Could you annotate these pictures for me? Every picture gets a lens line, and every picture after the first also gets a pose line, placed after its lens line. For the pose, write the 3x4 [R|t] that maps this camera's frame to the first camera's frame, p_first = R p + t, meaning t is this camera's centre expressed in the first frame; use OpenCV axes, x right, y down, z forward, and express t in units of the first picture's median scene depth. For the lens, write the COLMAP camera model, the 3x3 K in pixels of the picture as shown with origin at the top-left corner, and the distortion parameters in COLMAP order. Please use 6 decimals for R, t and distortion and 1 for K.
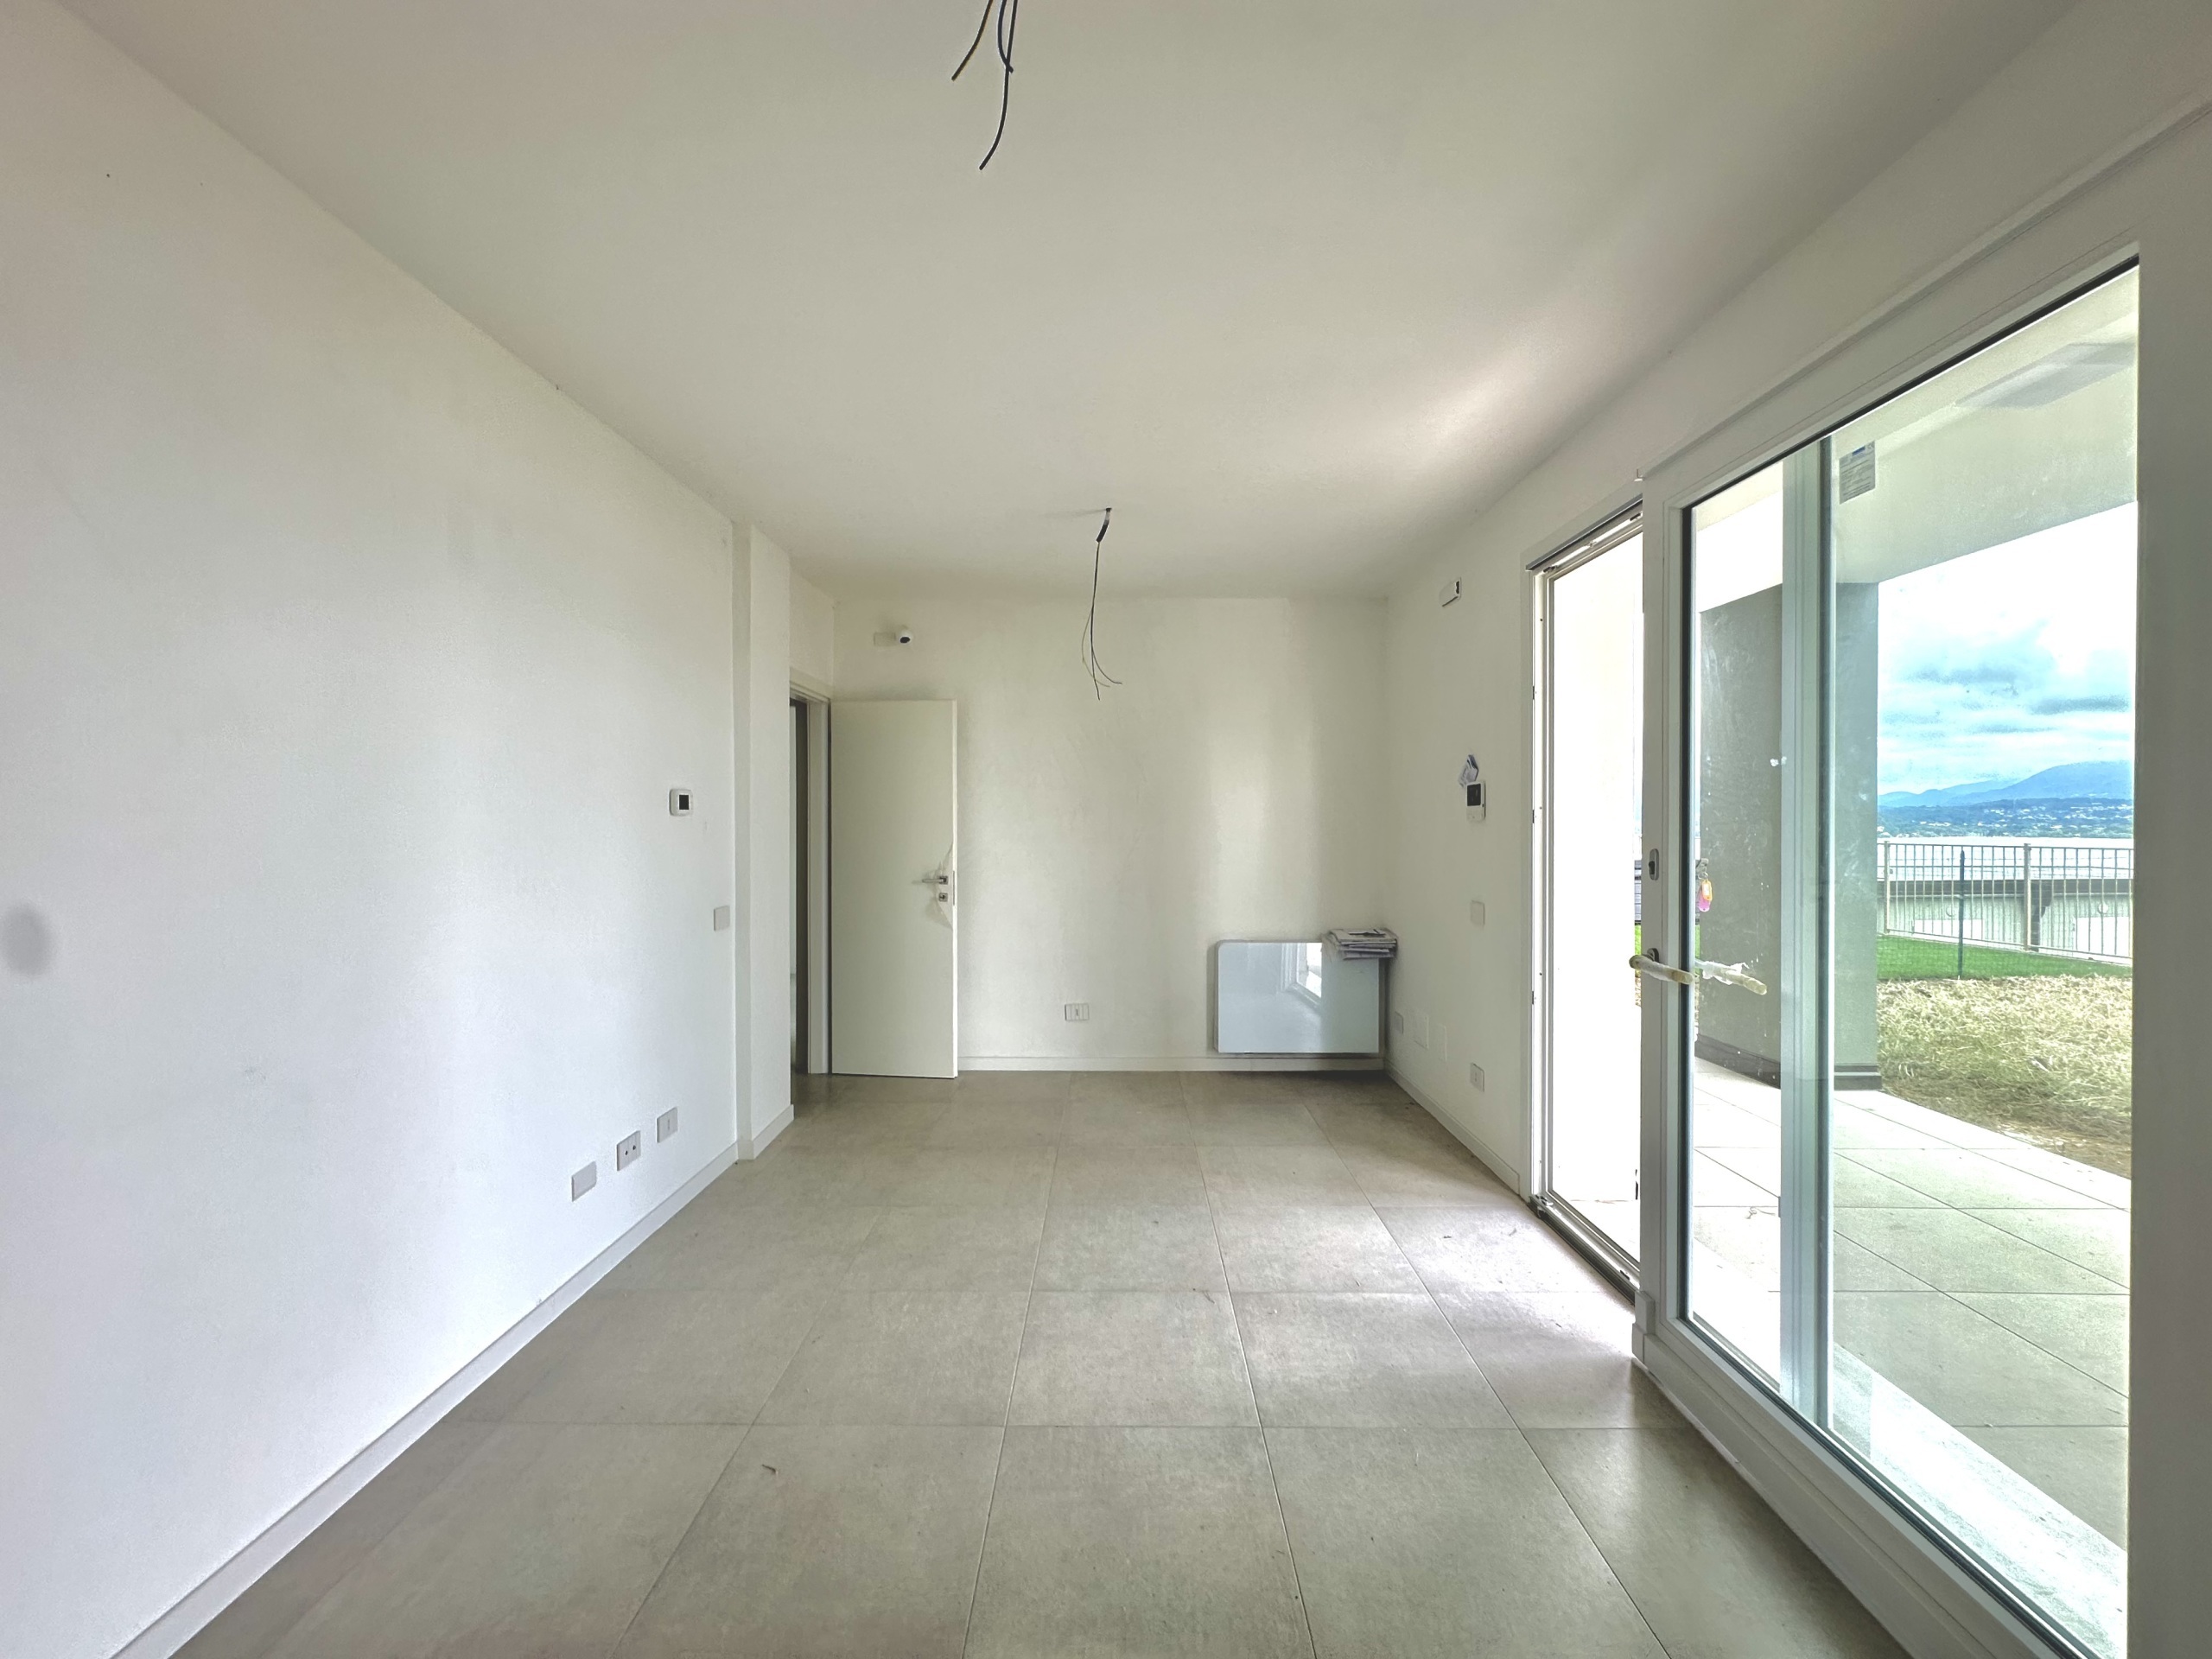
lens RADIAL K [[879.0, 0, 1096.7], [0, 879.0, 832.5], [0, 0, 1]] dist [-0.006548, 0.002170]
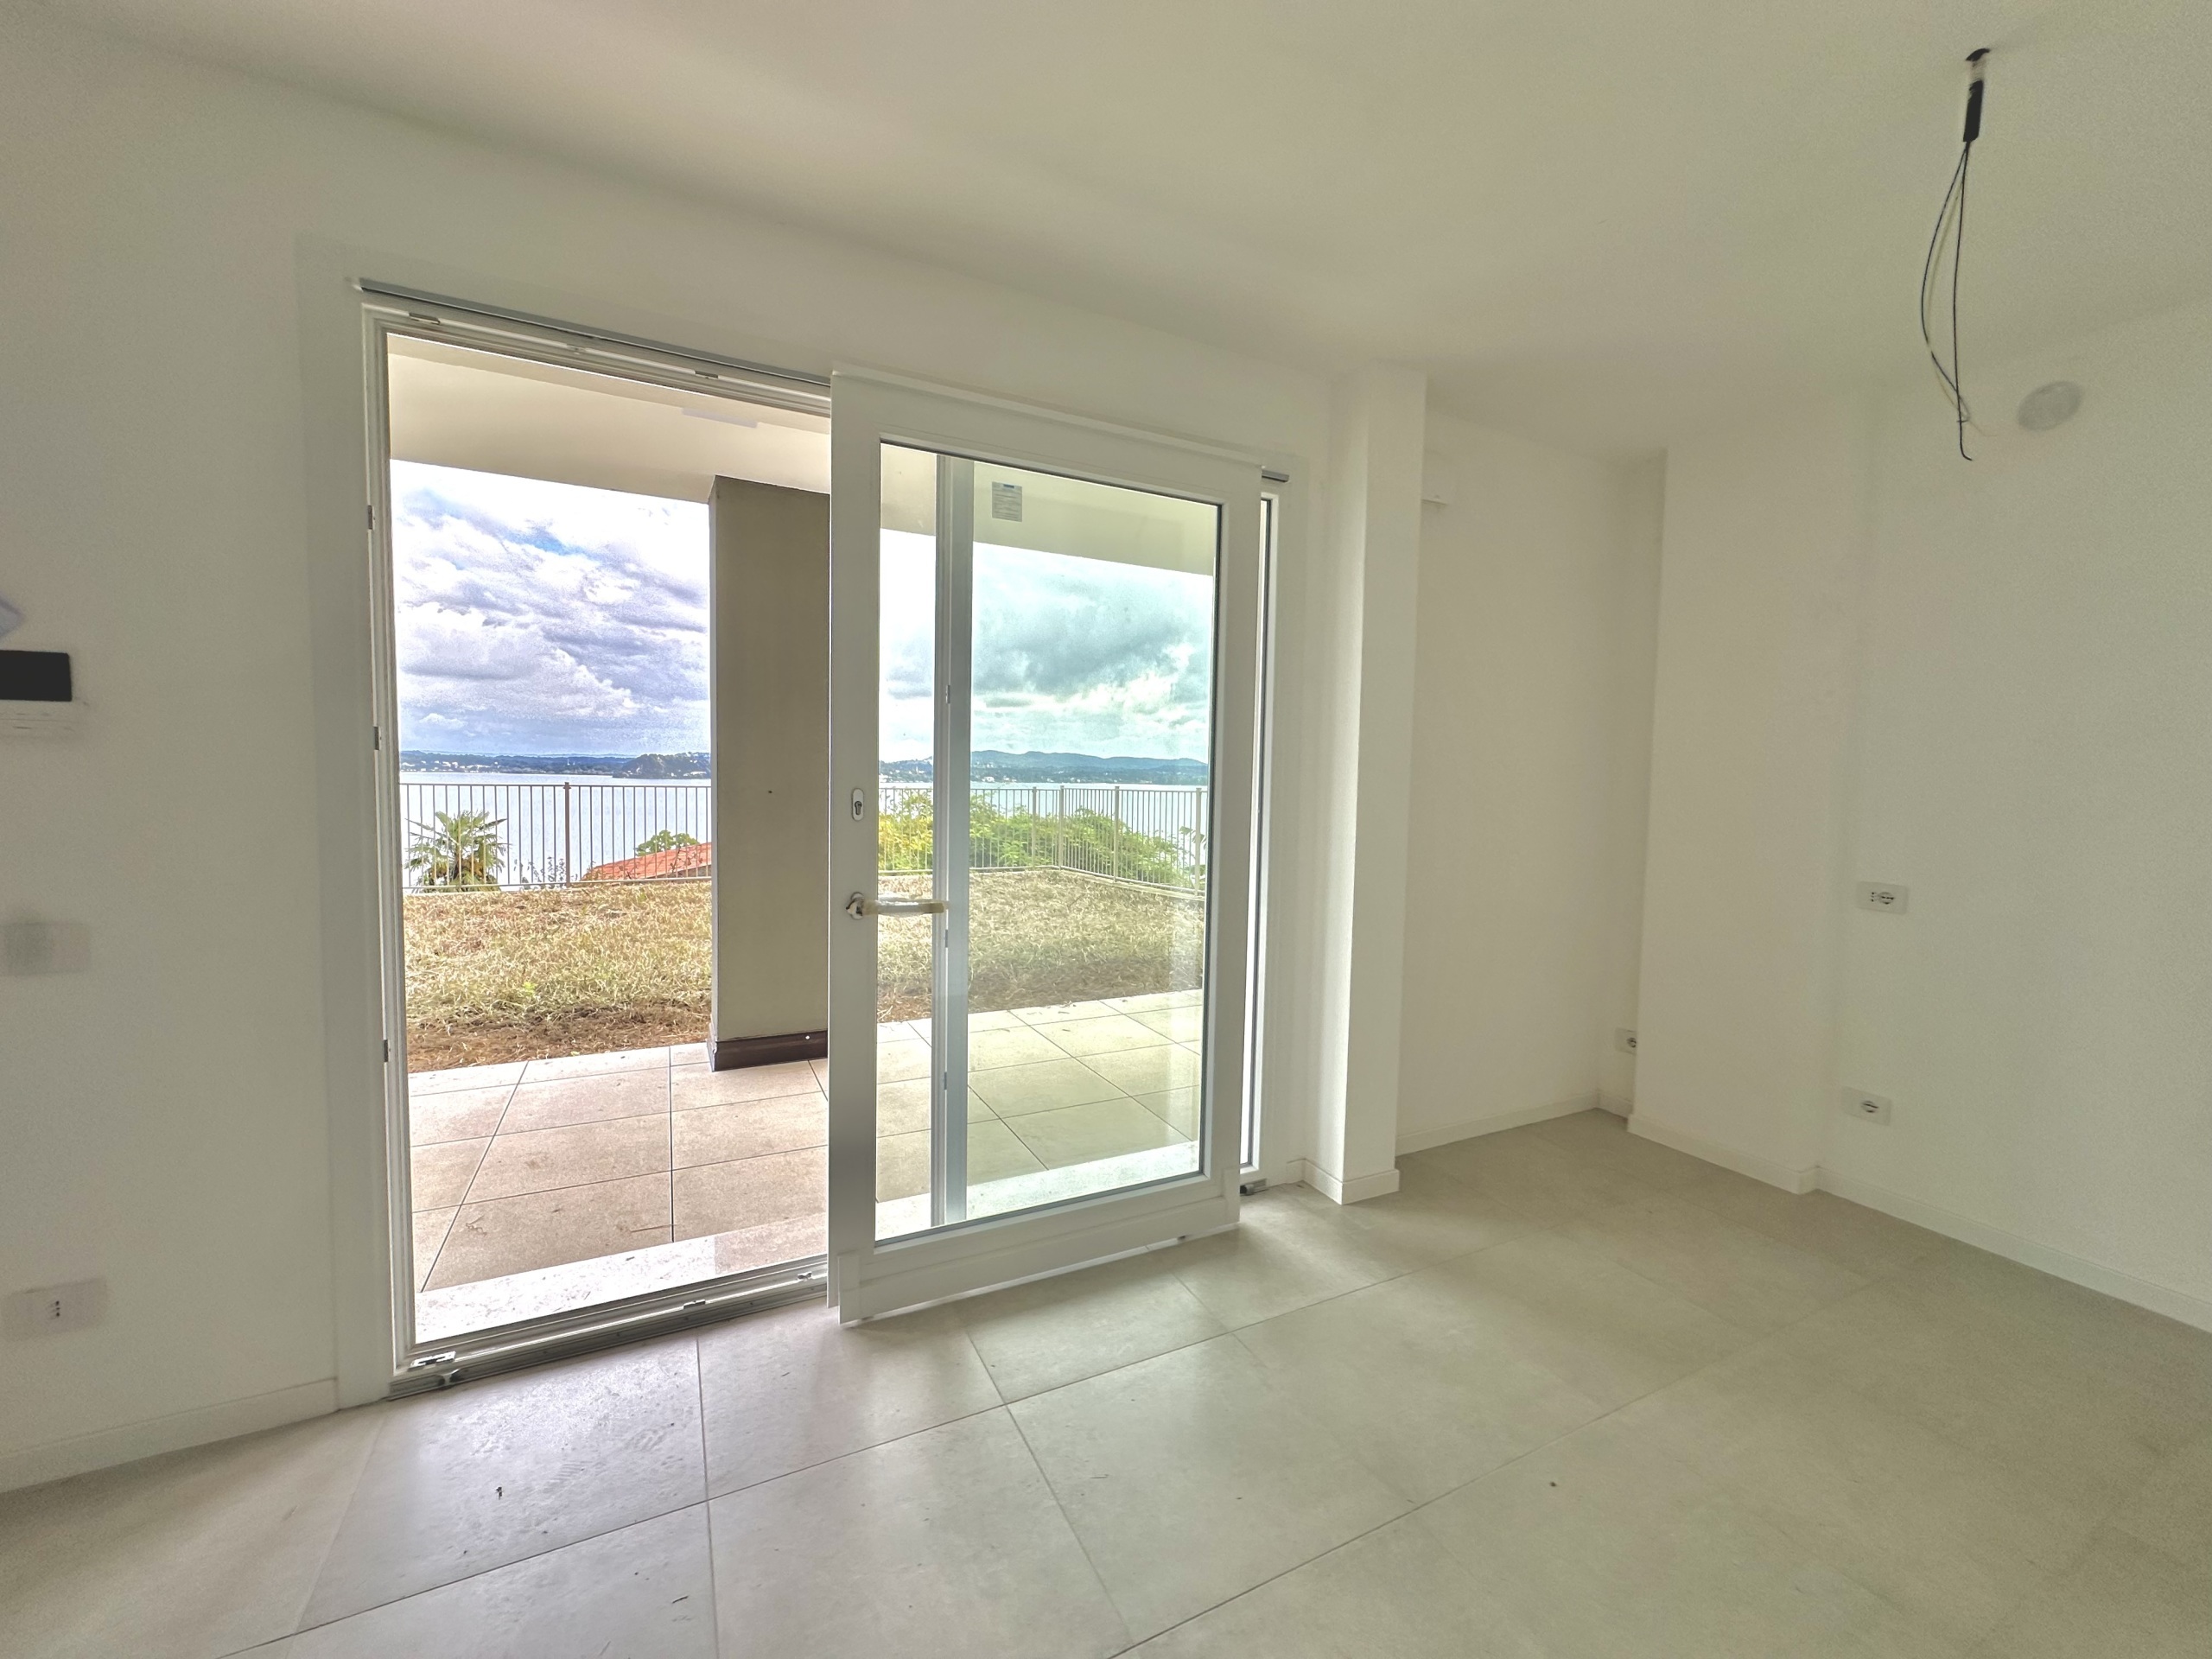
lens RADIAL K [[879.0, 0, 1113.0], [0, 879.0, 828.5], [0, 0, 1]] dist [-0.006548, 0.002170]
pose [[-0.477215, -0.062165, 0.876585, -0.333893], [-0.010525, 0.997828, 0.065034, -0.002753], [-0.878724, 0.021809, -0.476832, 1.221728]]
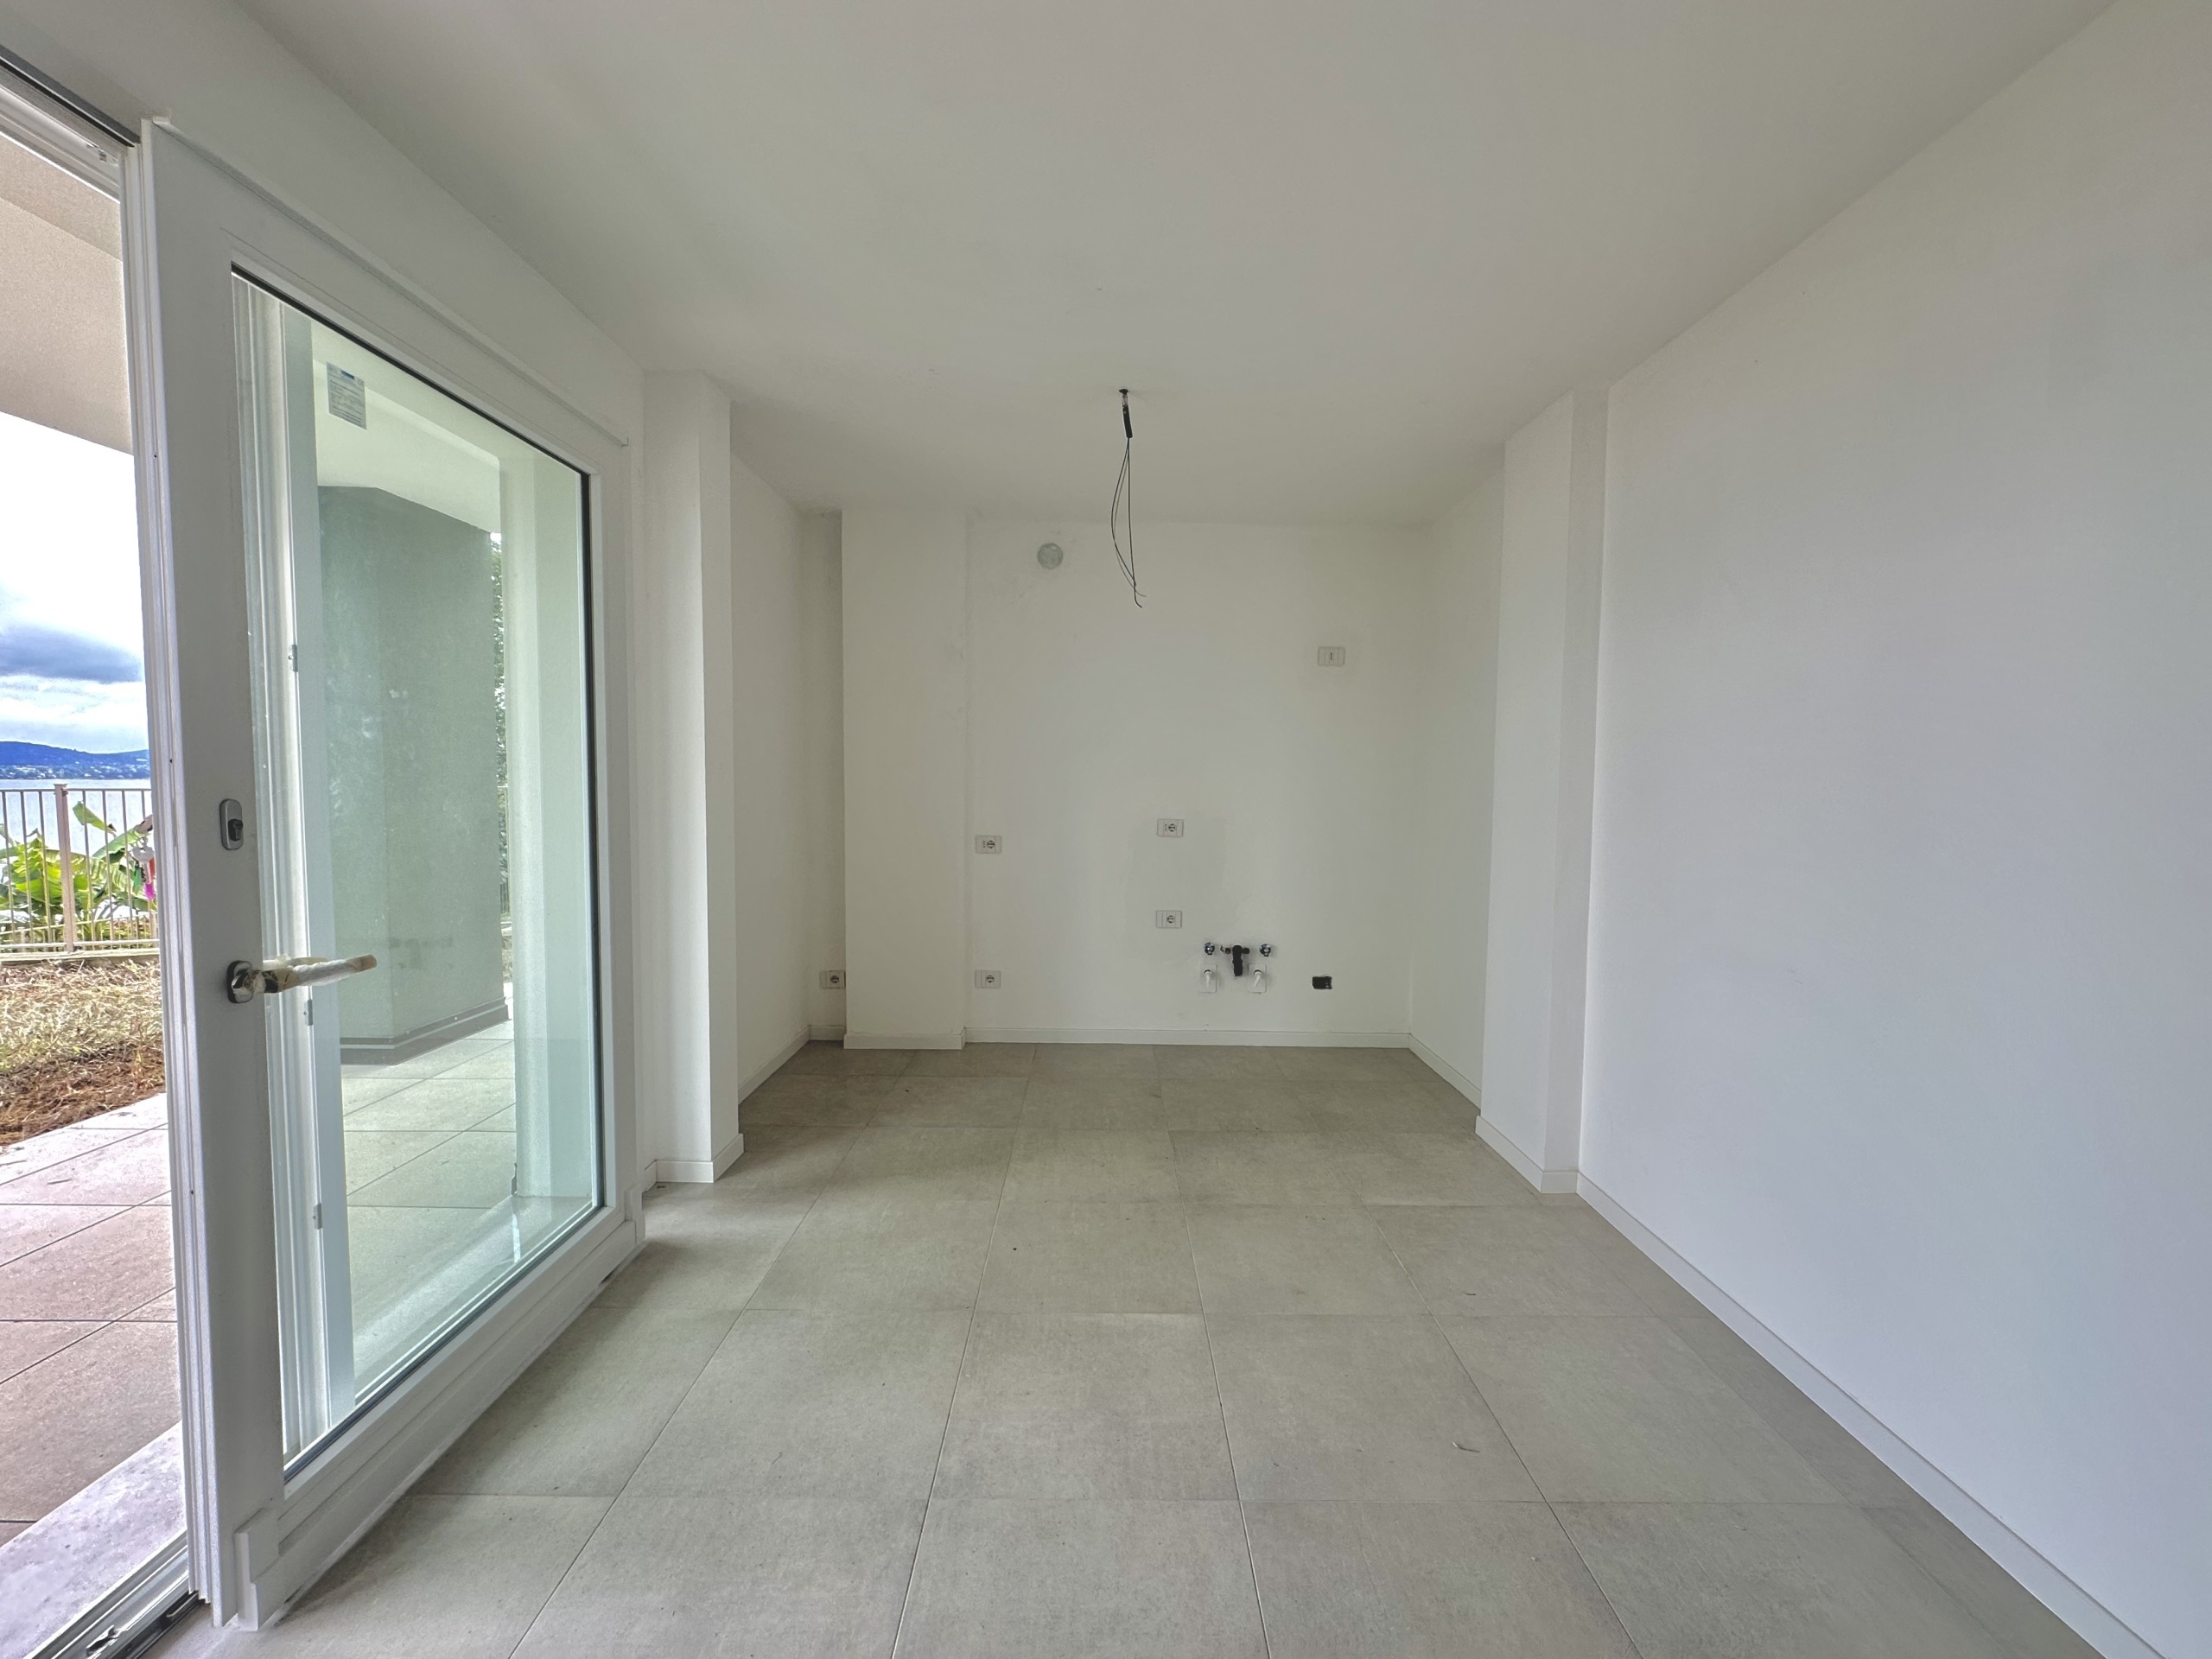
lens RADIAL K [[879.0, 0, 1108.6], [0, 879.0, 829.5], [0, 0, 1]] dist [-0.006548, 0.002170]
pose [[-0.999353, -0.006928, -0.035286, 0.048865], [-0.009420, 0.997437, 0.070930, -0.009113], [0.034704, 0.071217, -0.996857, 1.641081]]
